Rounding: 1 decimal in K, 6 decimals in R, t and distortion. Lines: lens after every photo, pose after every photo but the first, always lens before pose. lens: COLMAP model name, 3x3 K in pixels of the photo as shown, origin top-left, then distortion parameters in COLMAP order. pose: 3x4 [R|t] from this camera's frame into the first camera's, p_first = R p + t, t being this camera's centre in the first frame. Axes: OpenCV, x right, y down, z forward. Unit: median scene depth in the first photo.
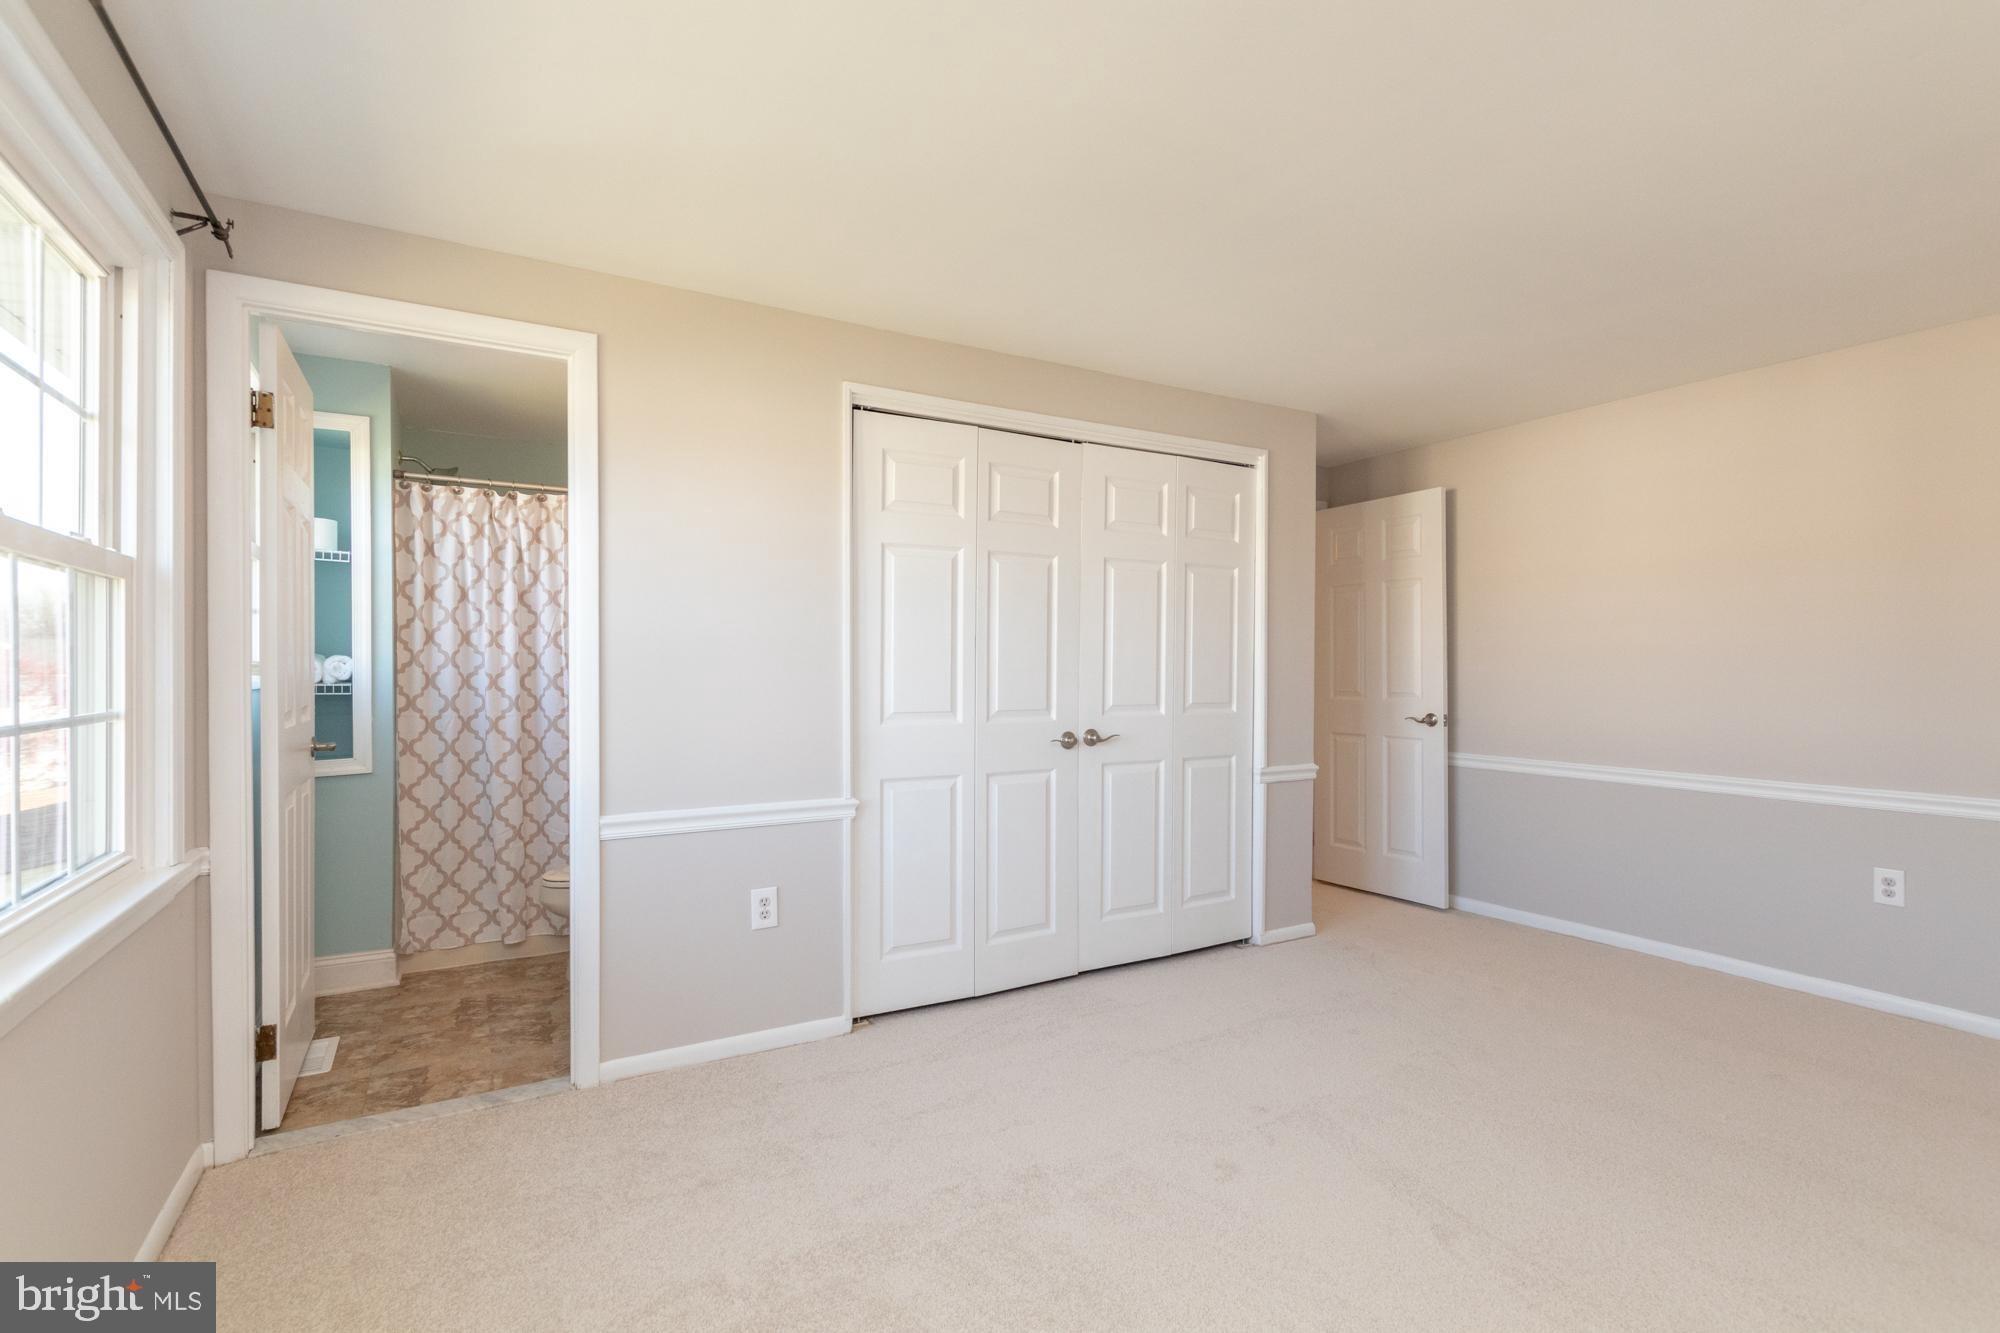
lens RADIAL K [[913.7, 0, 999.7], [0, 913.7, 665.8], [0, 0, 1]] dist [0.000718, -0.000151]
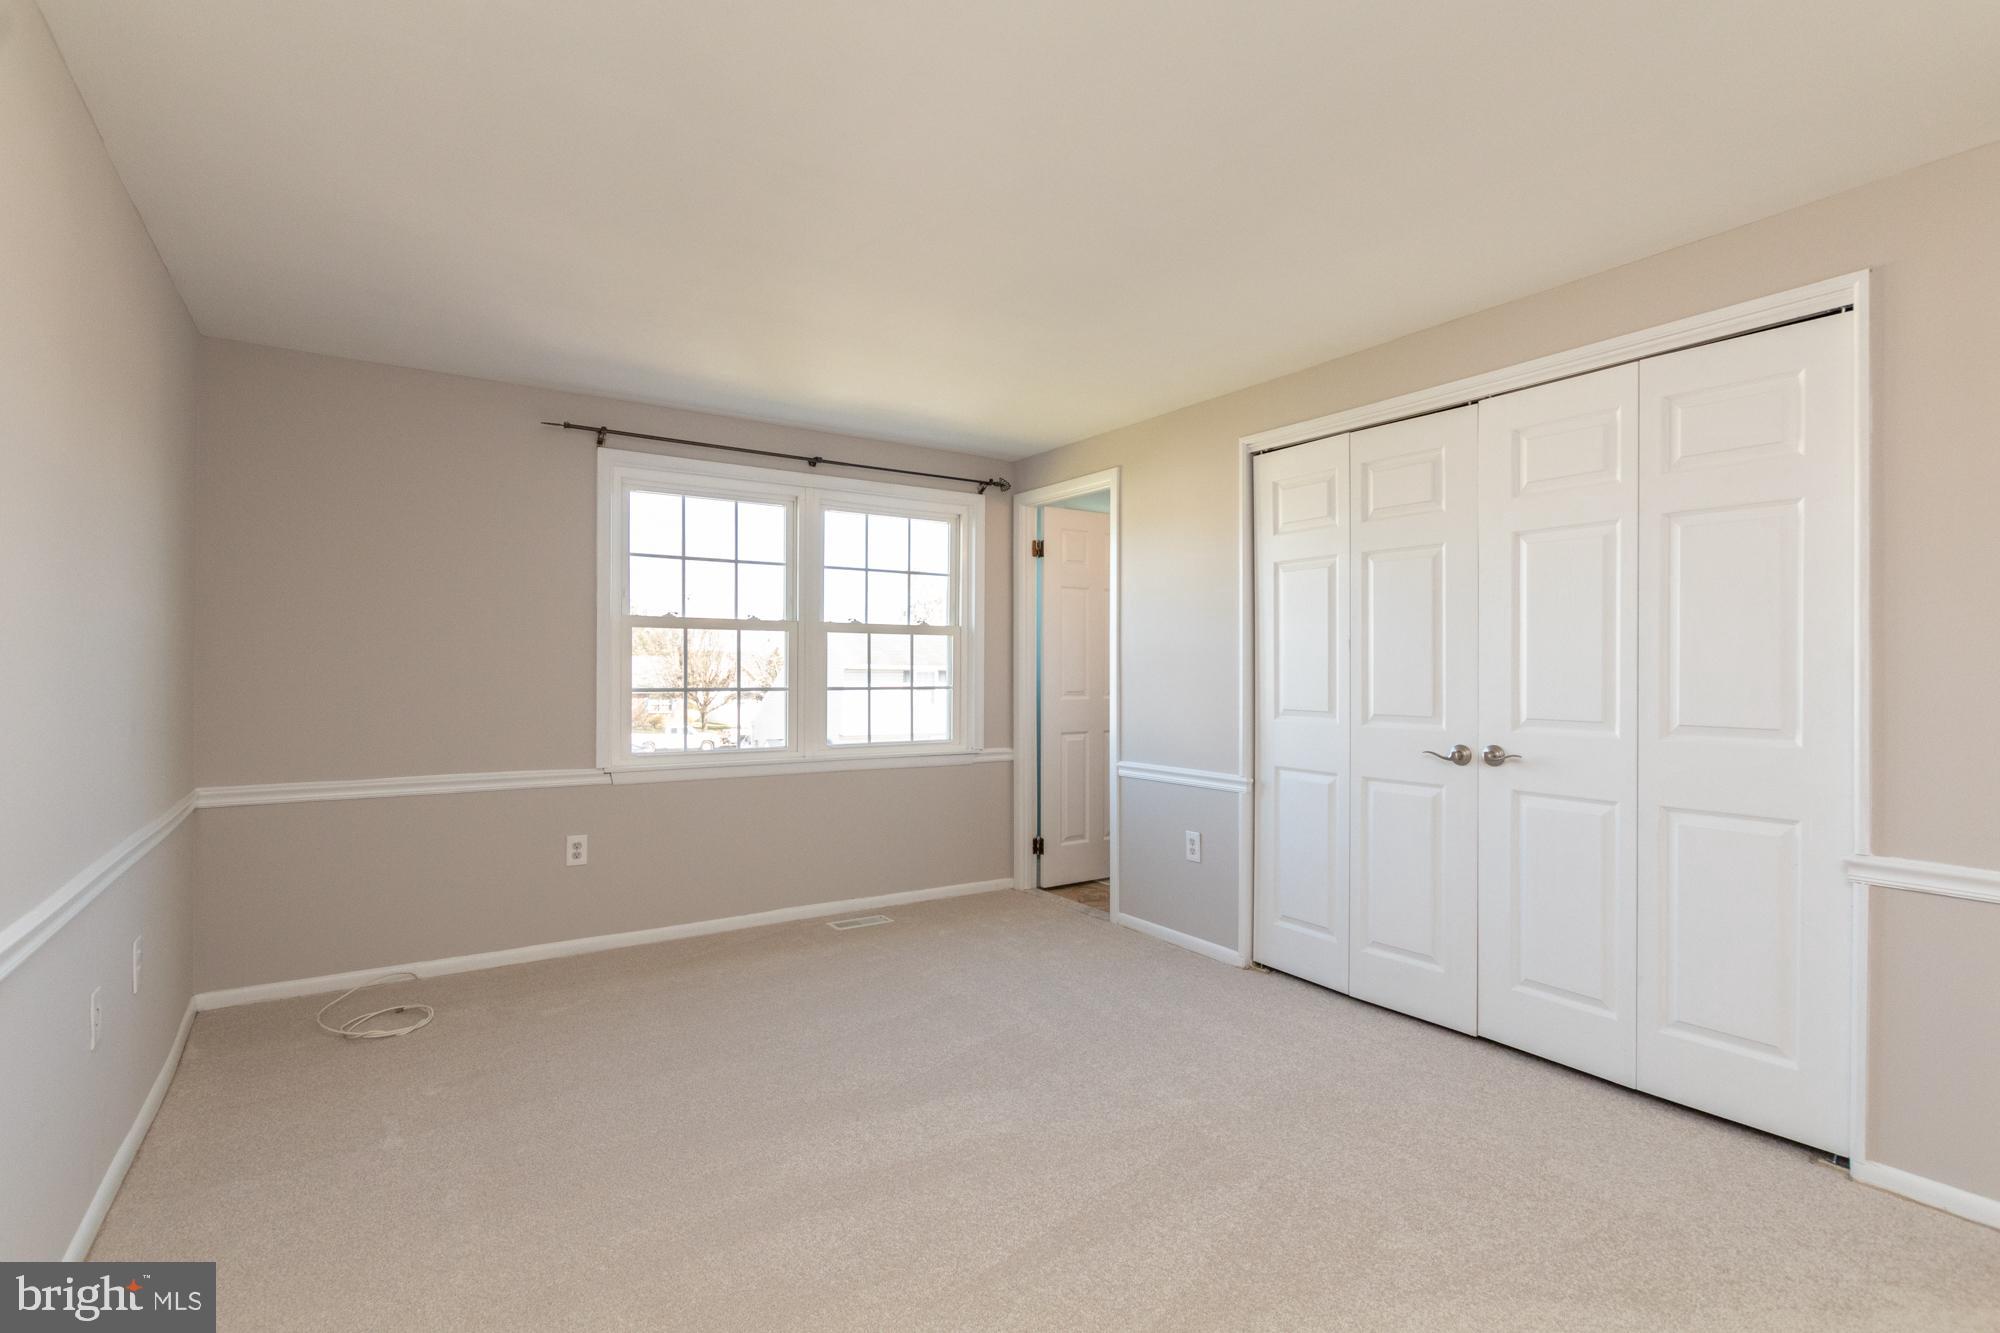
lens RADIAL K [[913.7, 0, 1019.4], [0, 913.7, 660.3], [0, 0, 1]] dist [0.000718, -0.000151]
pose [[0.095893, -0.010387, -0.995337, 0.884918], [0.000655, 0.999946, -0.010372, 0.001678], [0.995391, 0.000342, 0.095894, 0.507499]]
